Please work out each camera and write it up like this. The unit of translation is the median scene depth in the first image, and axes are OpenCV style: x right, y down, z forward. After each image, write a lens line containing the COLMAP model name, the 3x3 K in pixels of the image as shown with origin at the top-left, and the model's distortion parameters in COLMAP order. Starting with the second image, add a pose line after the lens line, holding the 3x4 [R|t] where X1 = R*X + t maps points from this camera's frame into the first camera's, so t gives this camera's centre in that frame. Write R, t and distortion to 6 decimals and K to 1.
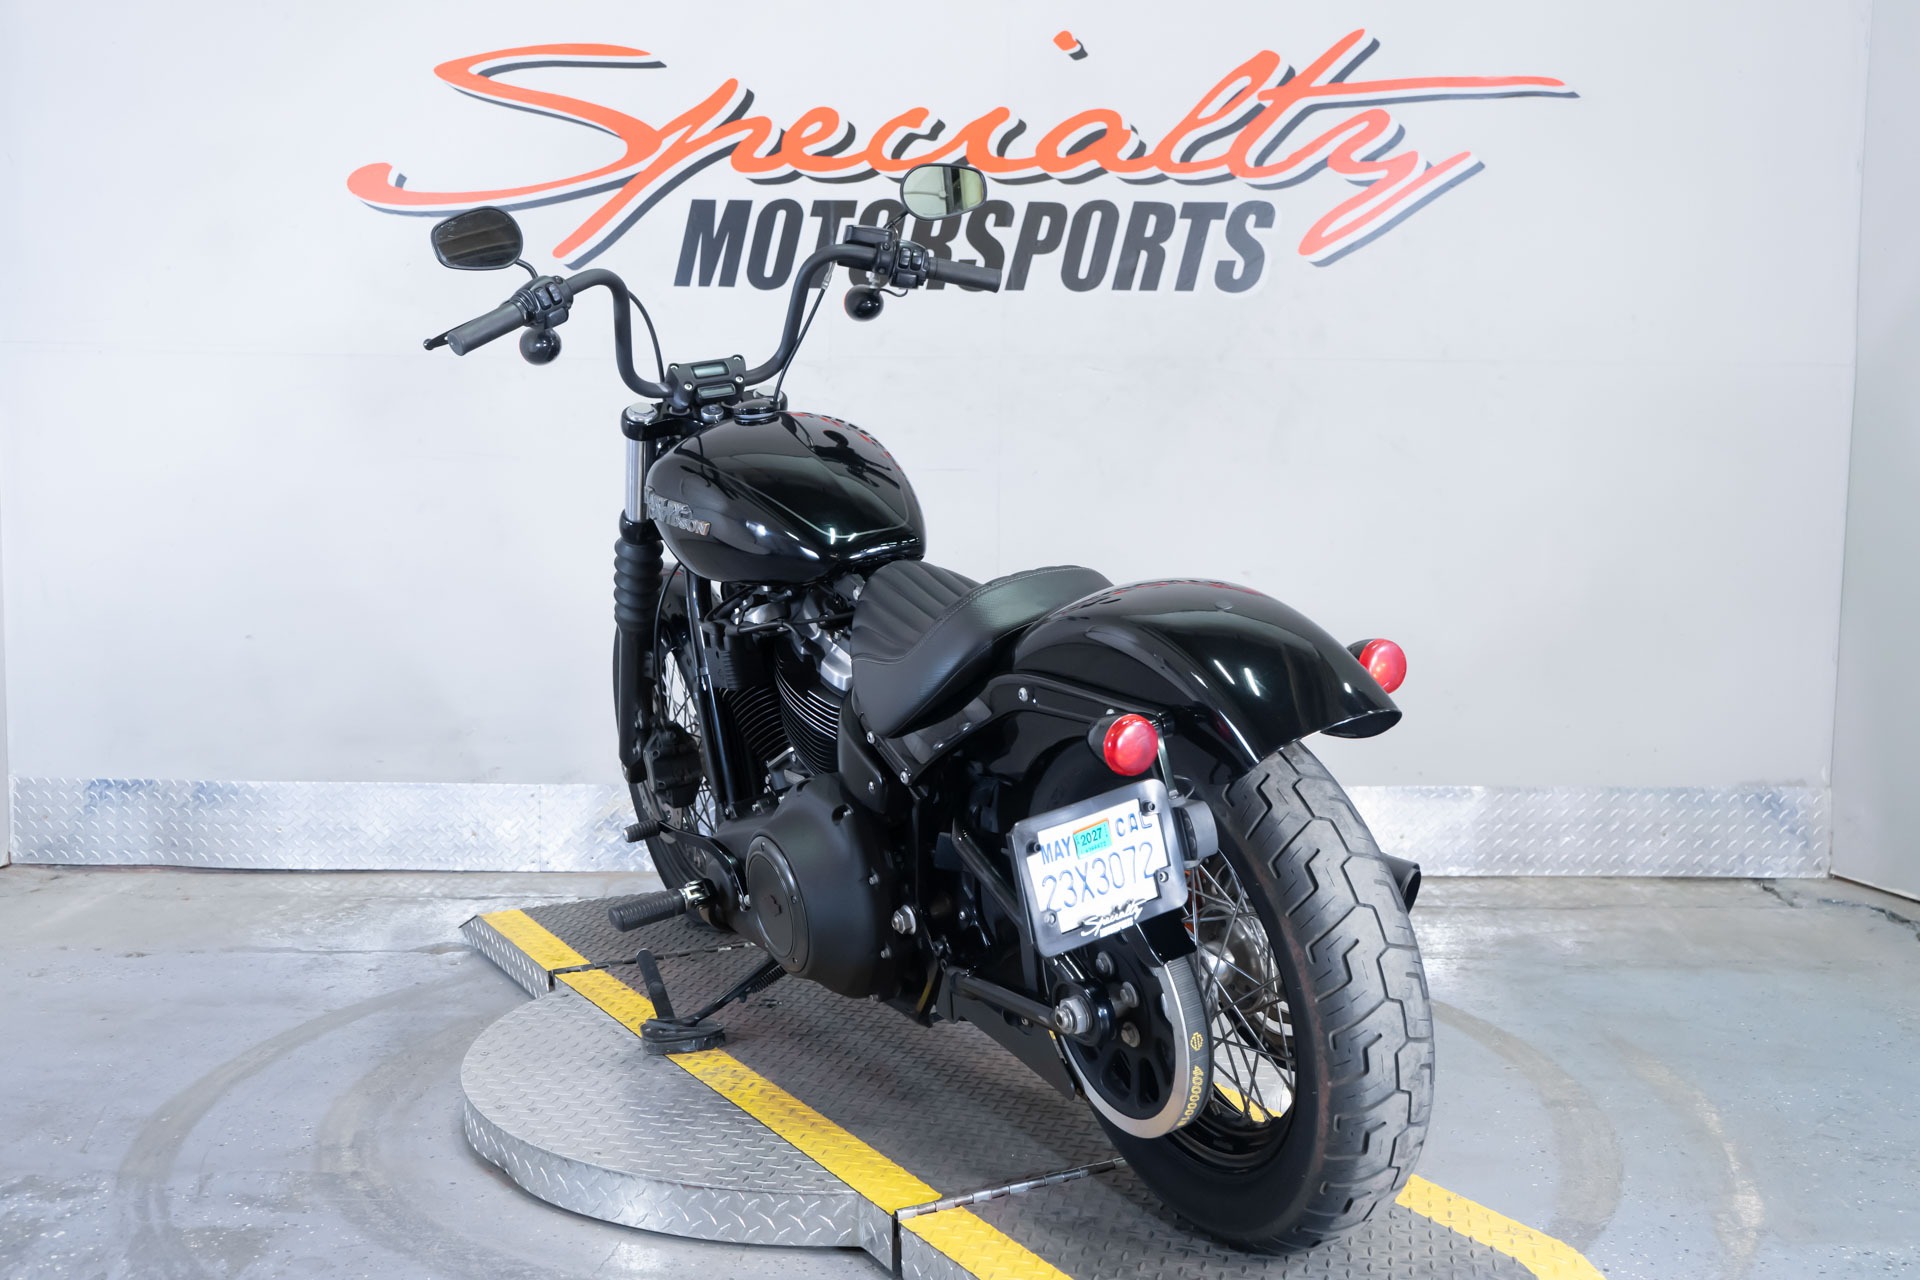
lens RADIAL K [[1963.1, 0, 952.7], [0, 1963.1, 638.4], [0, 0, 1]] dist [0.010620, 0.005798]
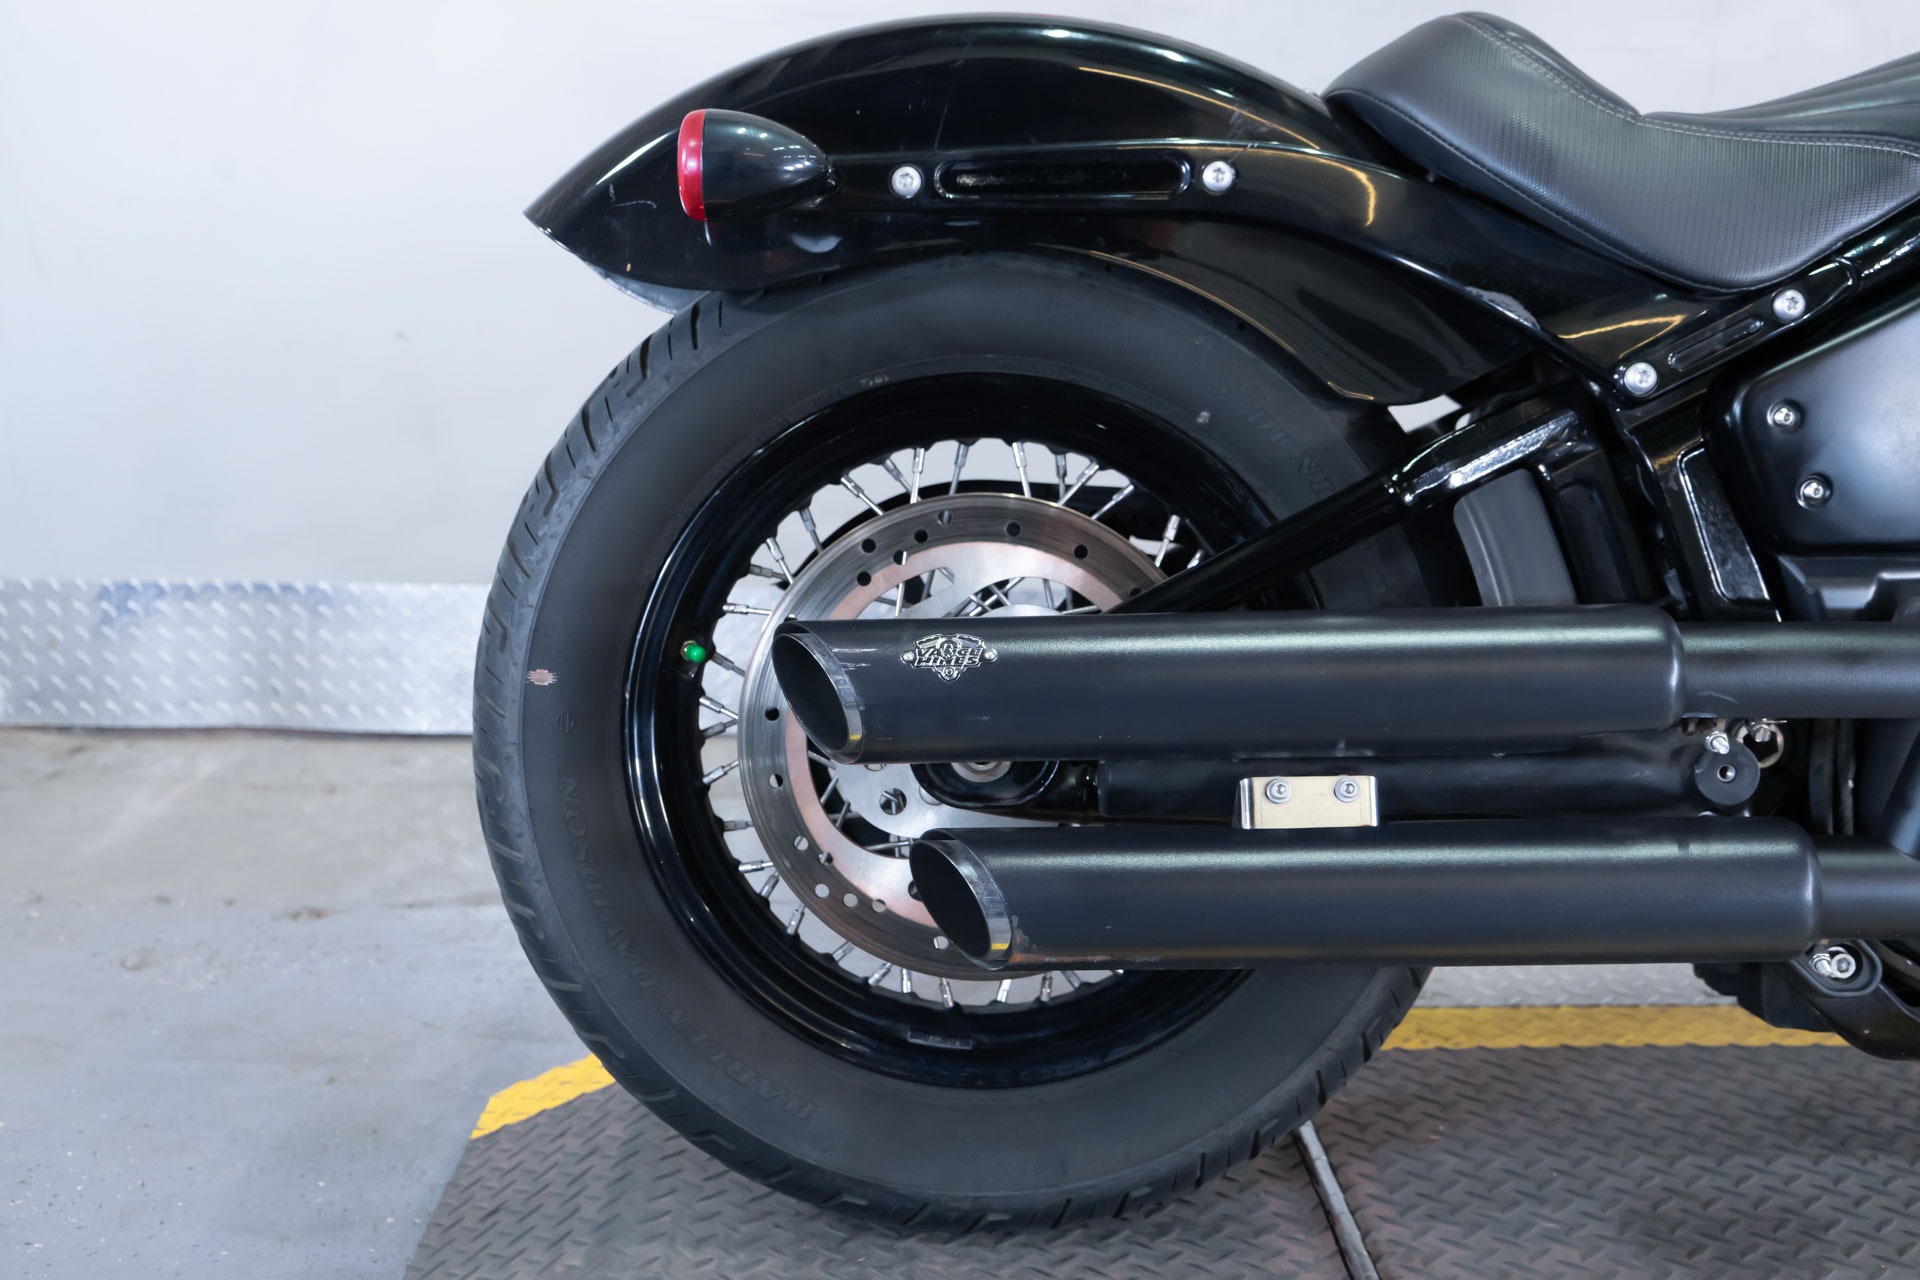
lens RADIAL K [[2103.1, 0, 957.7], [0, 2103.1, 648.7], [0, 0, 1]] dist [0.007281, 0.020678]
pose [[0.998347, -0.003897, 0.057346, -0.240591], [-0.002343, 0.994110, 0.108354, 0.024343], [-0.057430, -0.108309, 0.992457, 0.382879]]
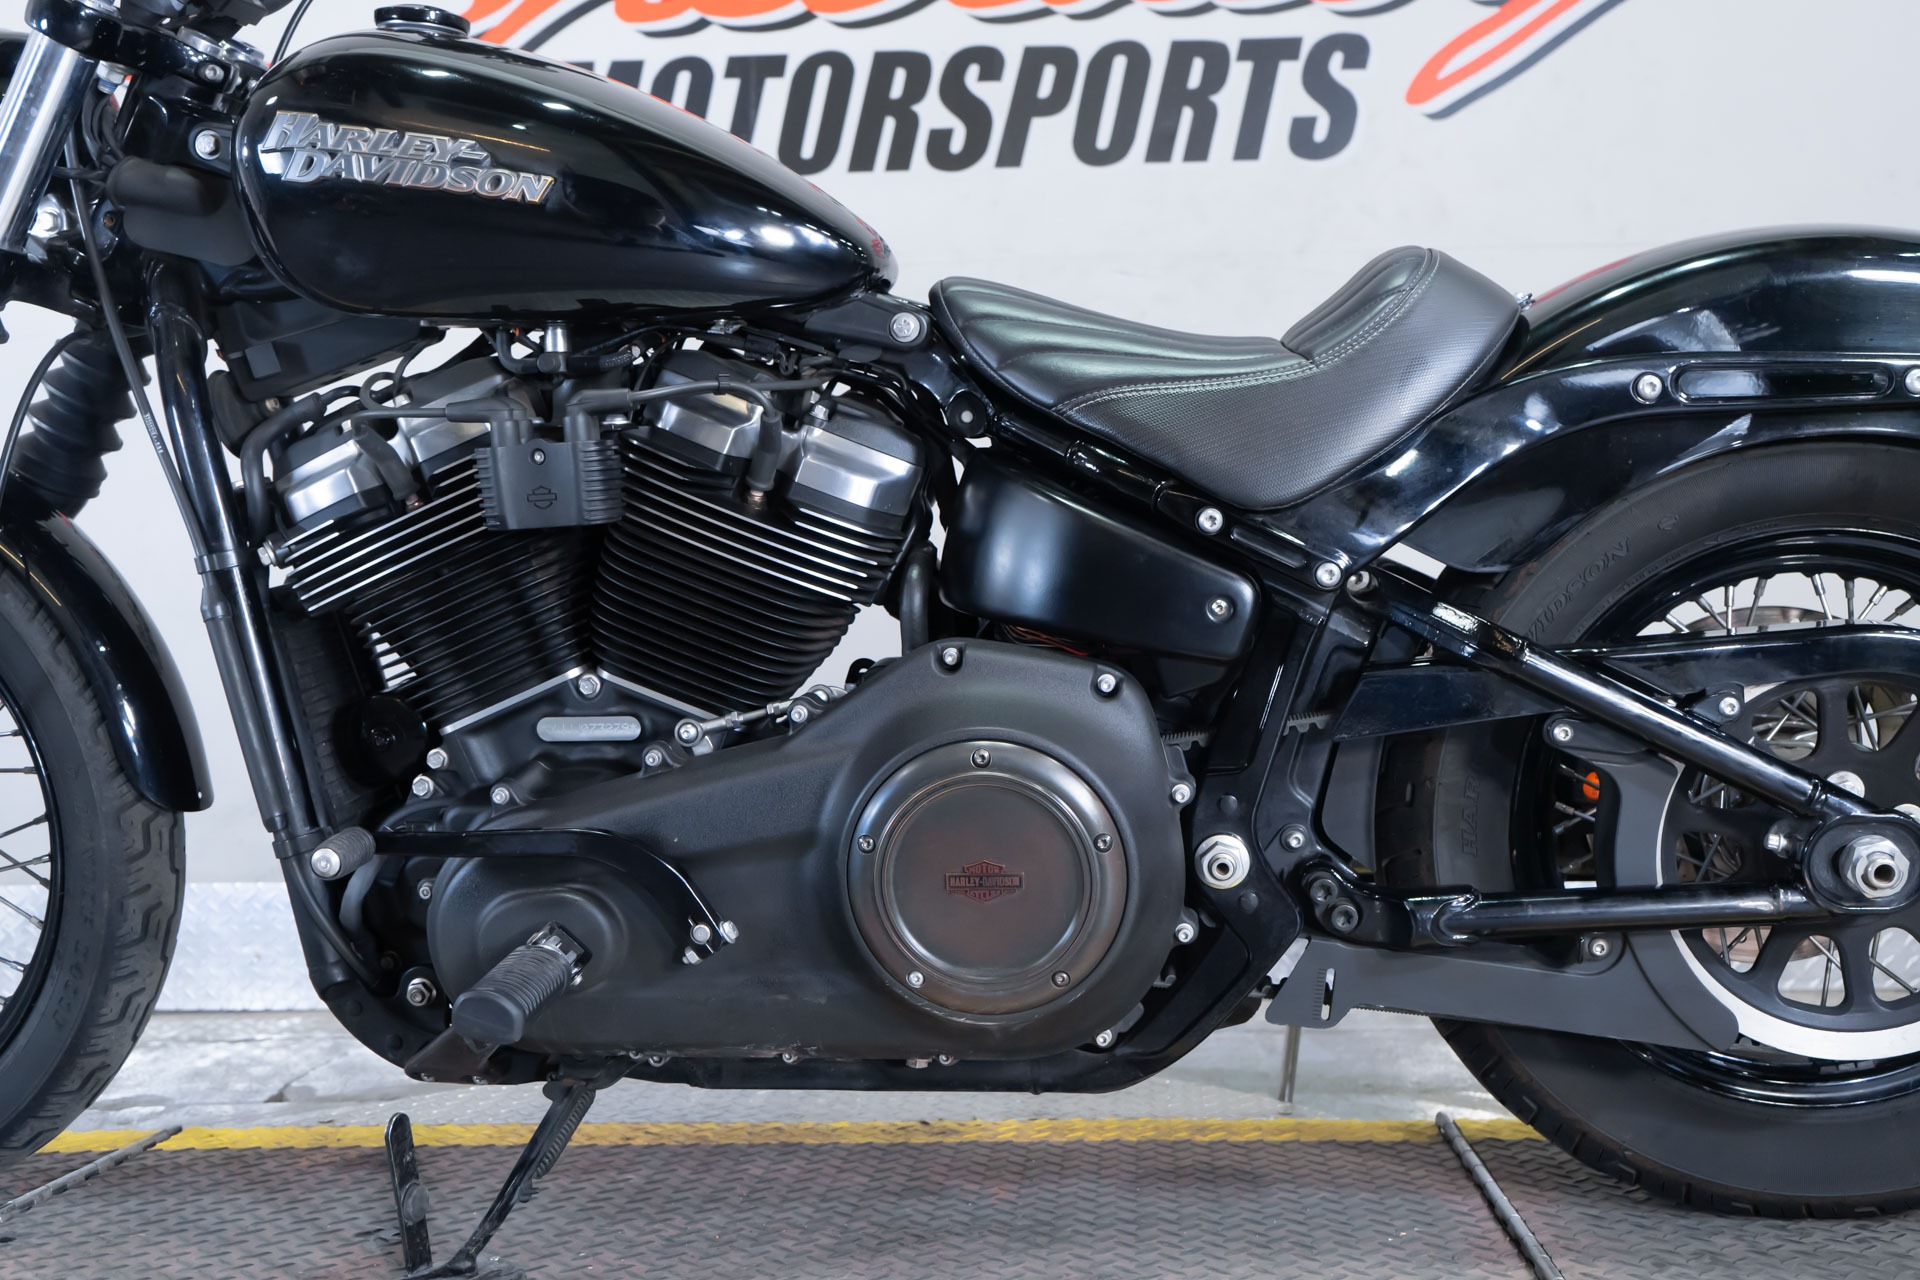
lens RADIAL K [[1984.2, 0, 960.0], [0, 1984.2, 640.0], [0, 0, 1]] dist [0.008620, 0.003263]
pose [[0.999525, -0.019860, -0.023569, 0.027834], [0.016967, 0.992968, -0.117160, 0.077927], [0.025730, 0.116705, 0.992833, 0.303890]]
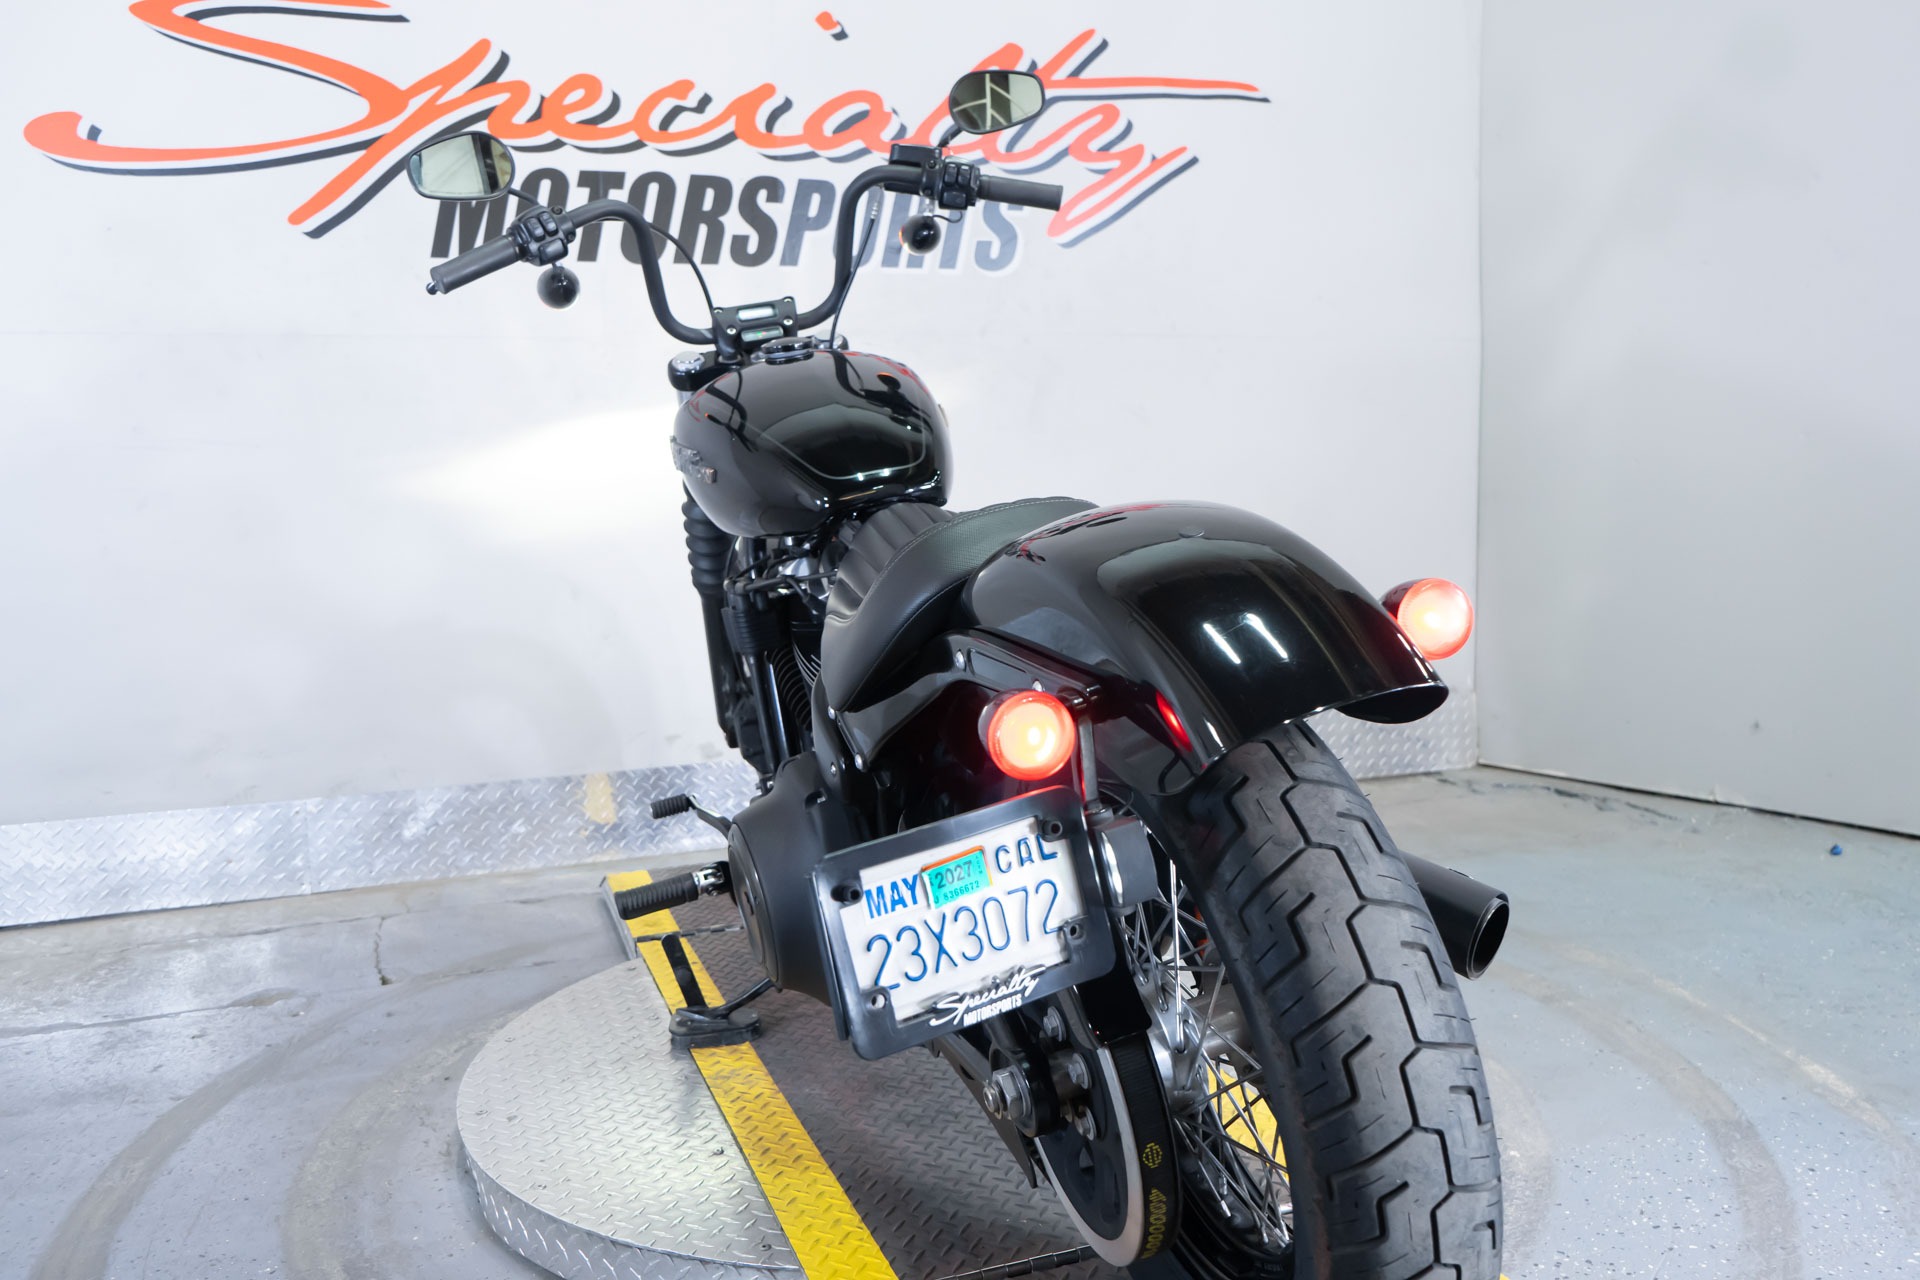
lens RADIAL K [[1548.1, 0, 960.0], [0, 1548.1, 640.0], [0, 0, 1]] dist [-0.011919, 0.017453]
pose [[0.936356, -0.067425, 0.344517, -0.174541], [0.064623, 0.997717, 0.019624, 0.005270], [-0.345054, 0.003888, 0.938575, 0.221940]]
